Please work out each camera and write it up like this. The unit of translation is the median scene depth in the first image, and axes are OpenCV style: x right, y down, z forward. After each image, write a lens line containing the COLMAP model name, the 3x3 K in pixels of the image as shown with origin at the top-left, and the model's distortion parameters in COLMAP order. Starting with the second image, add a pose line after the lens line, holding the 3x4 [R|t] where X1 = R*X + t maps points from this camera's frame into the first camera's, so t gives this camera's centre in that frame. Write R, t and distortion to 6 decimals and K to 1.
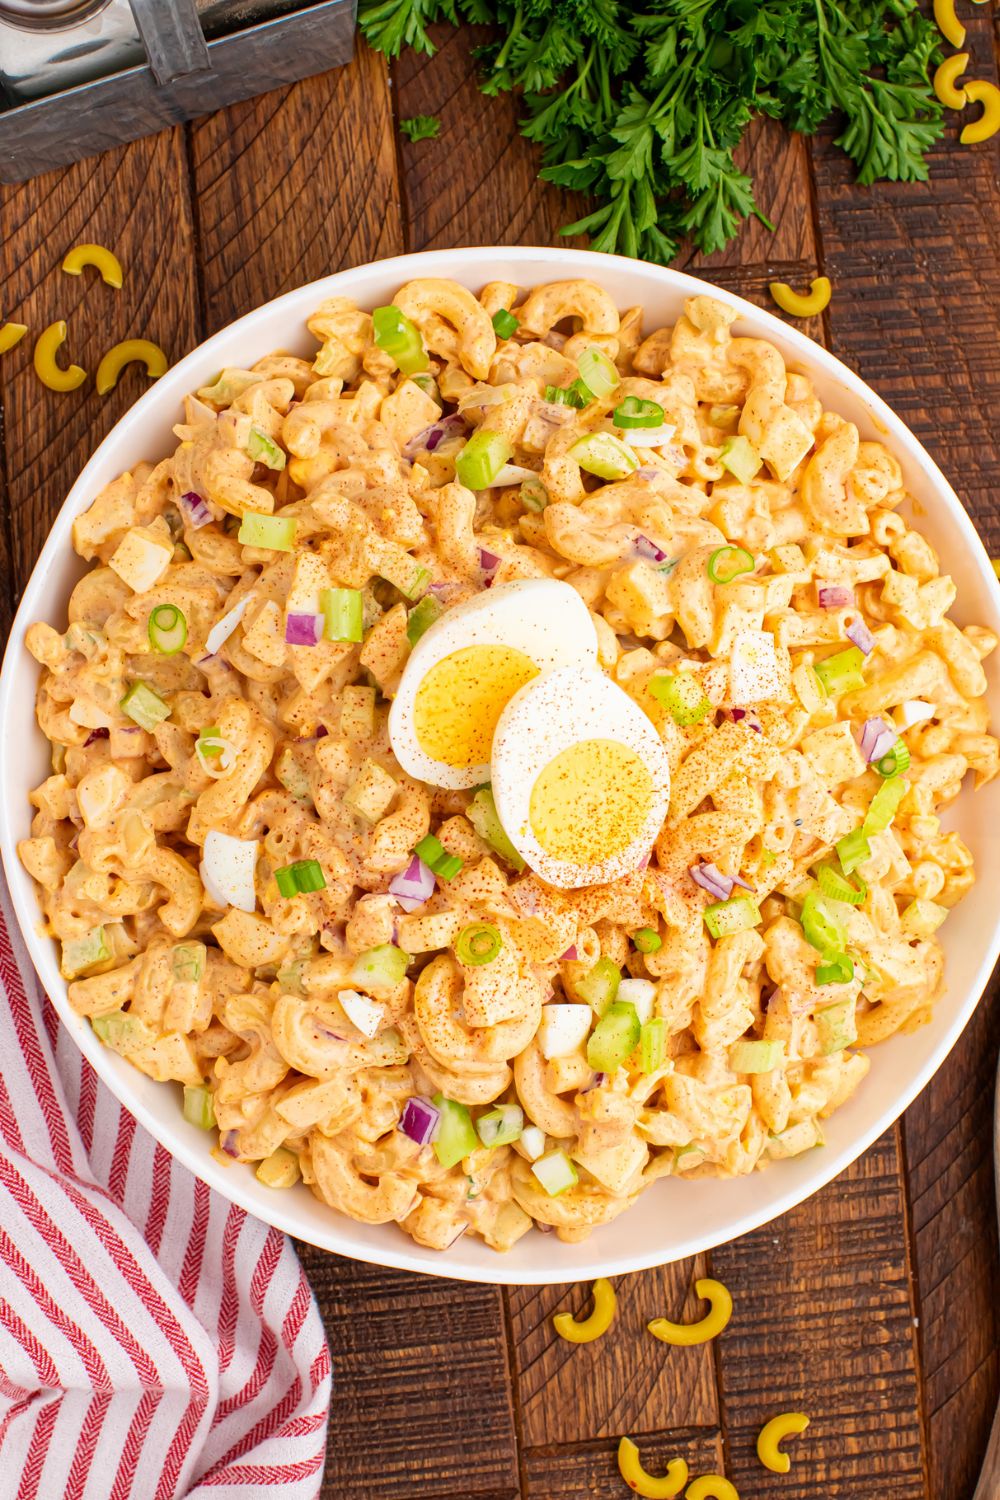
lens RADIAL K [[2705.9, 0, 503.5], [0, 2705.9, 749.4], [0, 0, 1]] dist [-0.205555, 0.000000]
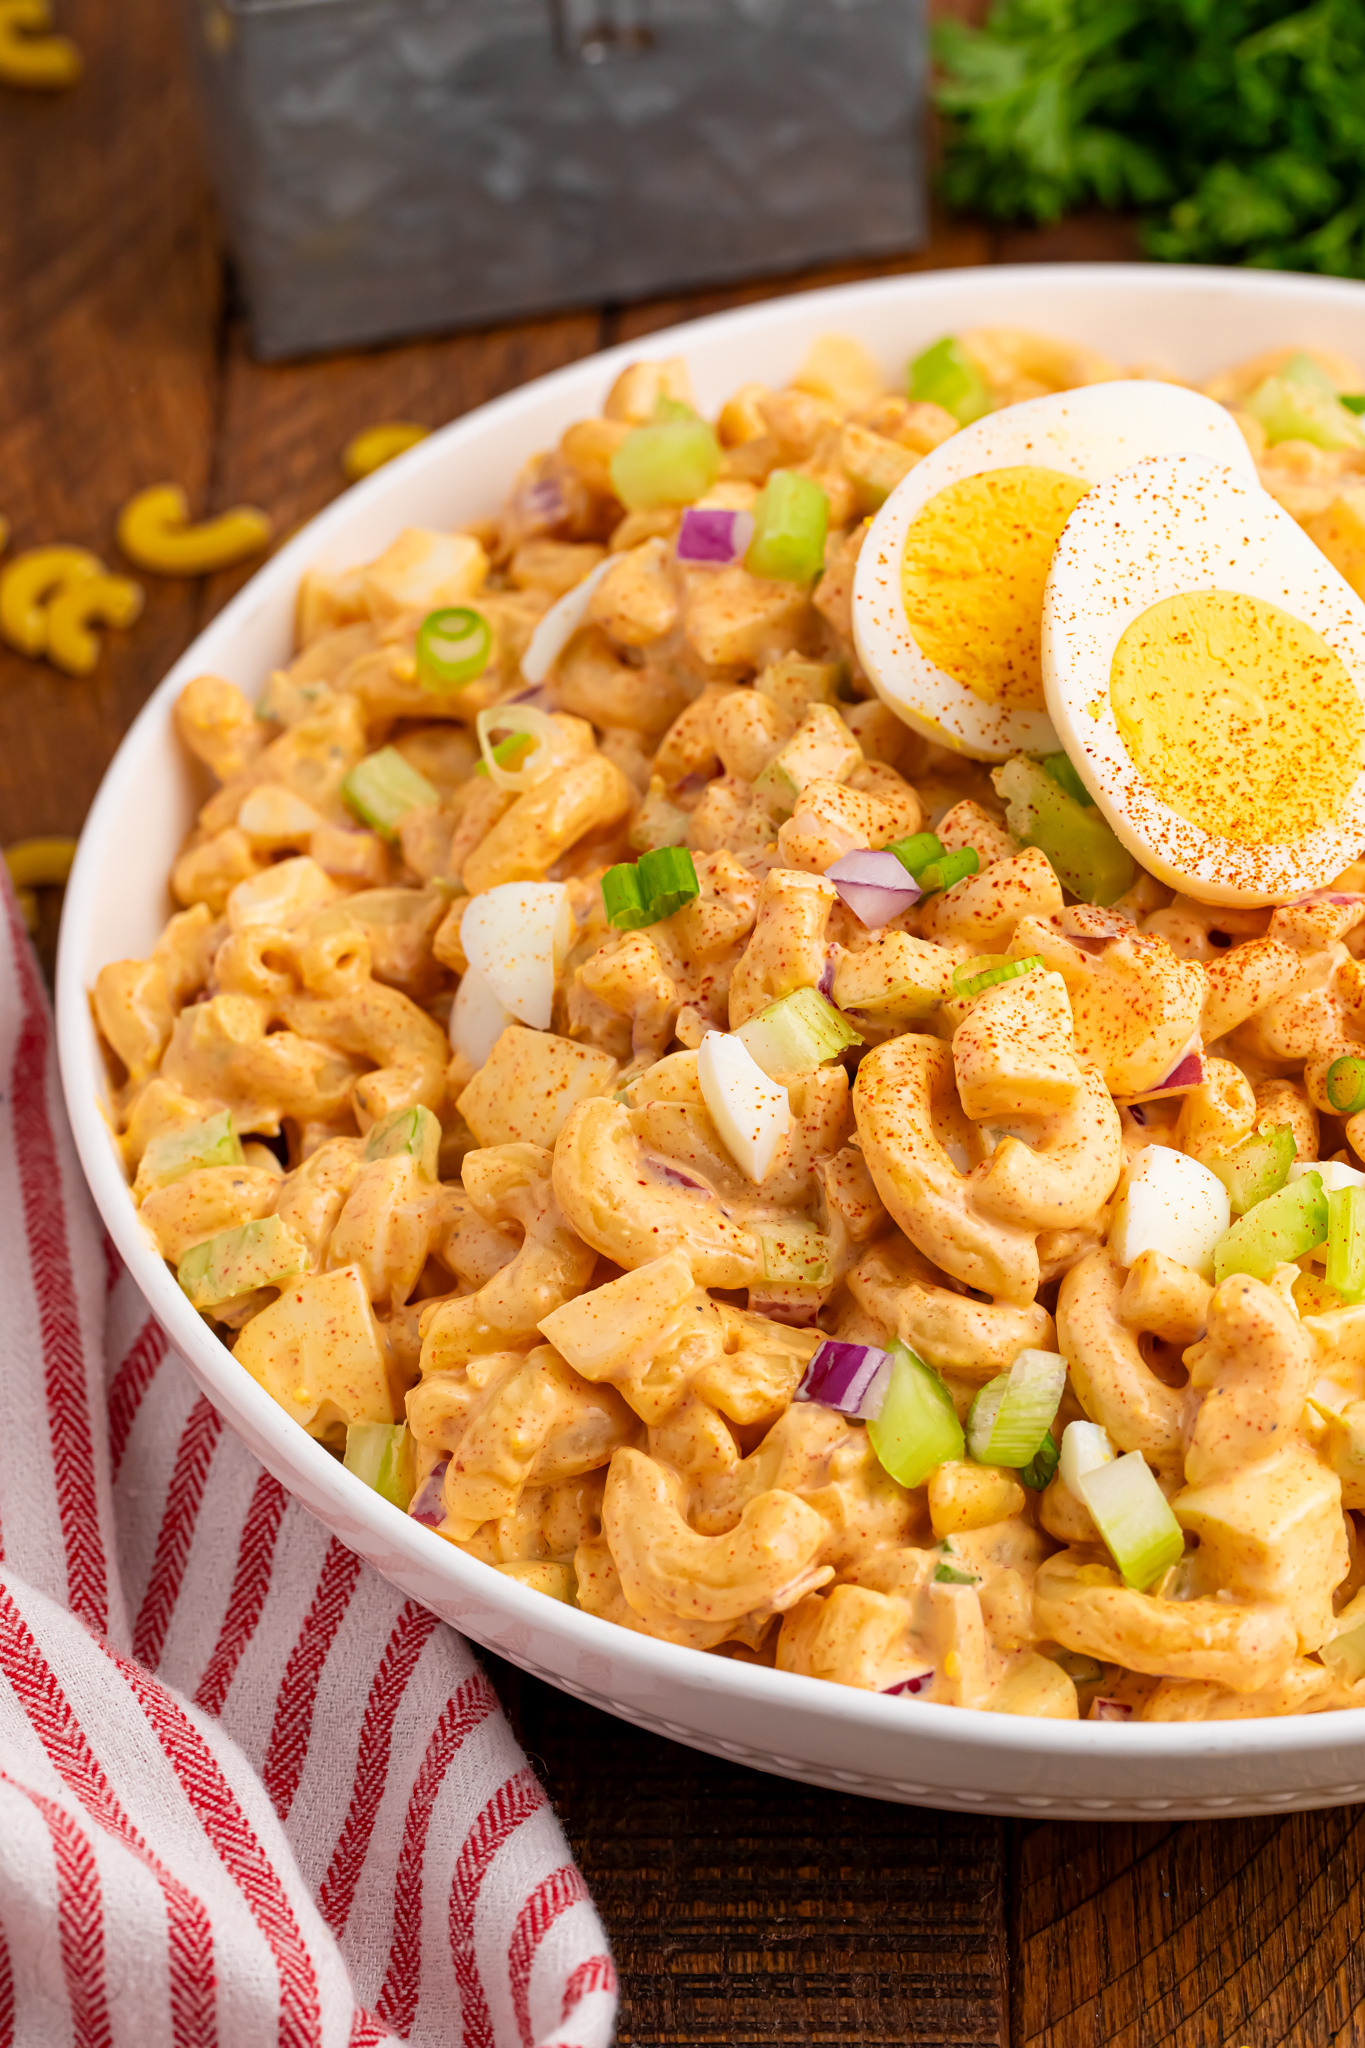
lens RADIAL K [[6793.2, 0, 656.0], [0, 6793.2, 930.9], [0, 0, 1]] dist [-0.004003, 0.000000]
pose [[0.988716, 0.015726, -0.148977, 0.107110], [-0.118299, 0.692085, -0.712056, 0.899521], [0.091907, 0.721645, 0.686135, 0.141133]]
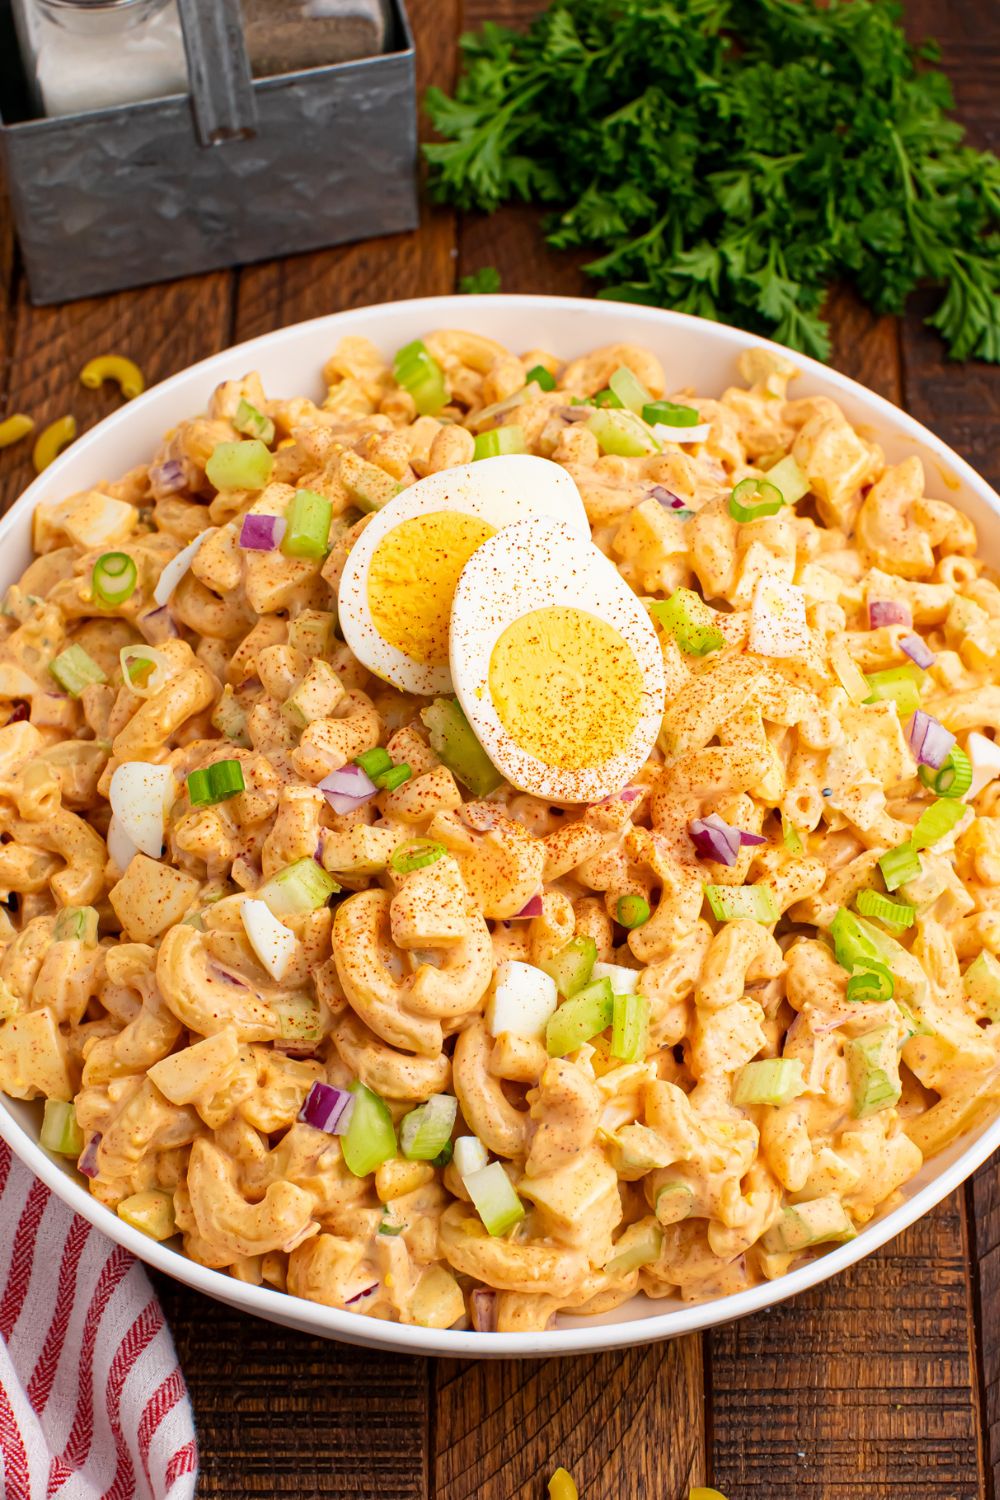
lens RADIAL K [[3096.1, 0, 516.3], [0, 3096.1, 815.7], [0, 0, 1]] dist [-0.229097, 0.000000]
pose [[0.992725, 0.046022, -0.111260, 0.117140], [-0.097700, 0.847956, -0.520985, 0.517514], [0.070367, 0.528065, 0.846284, 0.197206]]
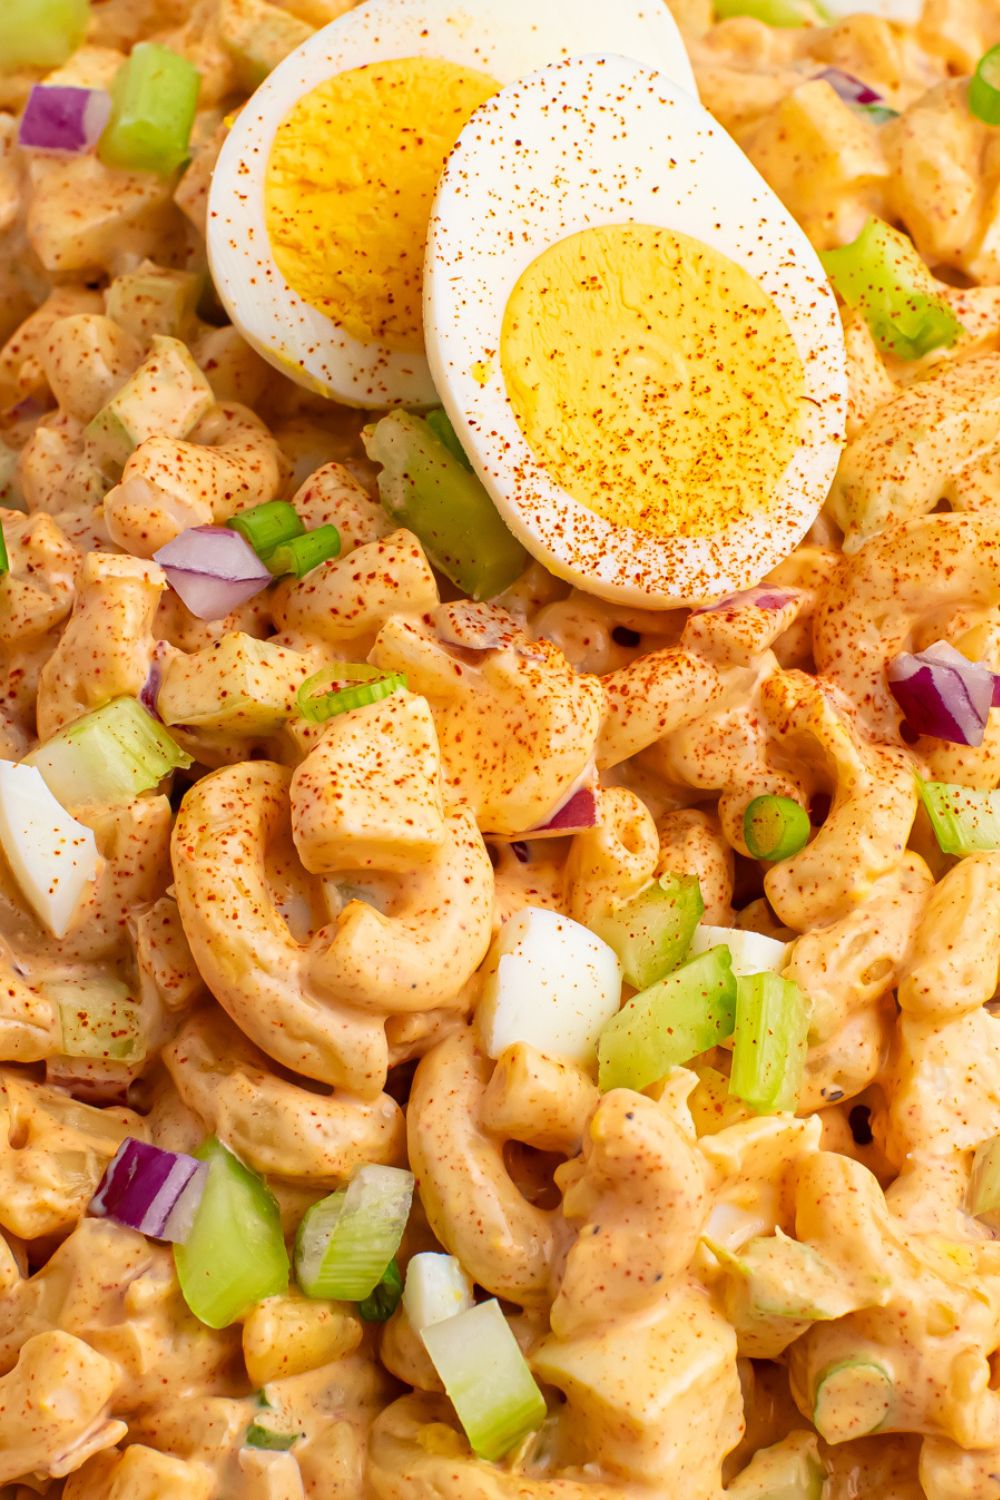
lens RADIAL K [[4935.7, 0, 493.6], [0, 4935.7, 749.4], [0, 0, 1]] dist [-0.235632, 0.000000]
pose [[0.991649, 0.059046, -0.114654, 0.092751], [-0.117820, 0.776319, -0.619231, 0.508246], [0.052445, 0.627569, 0.776793, 0.410325]]
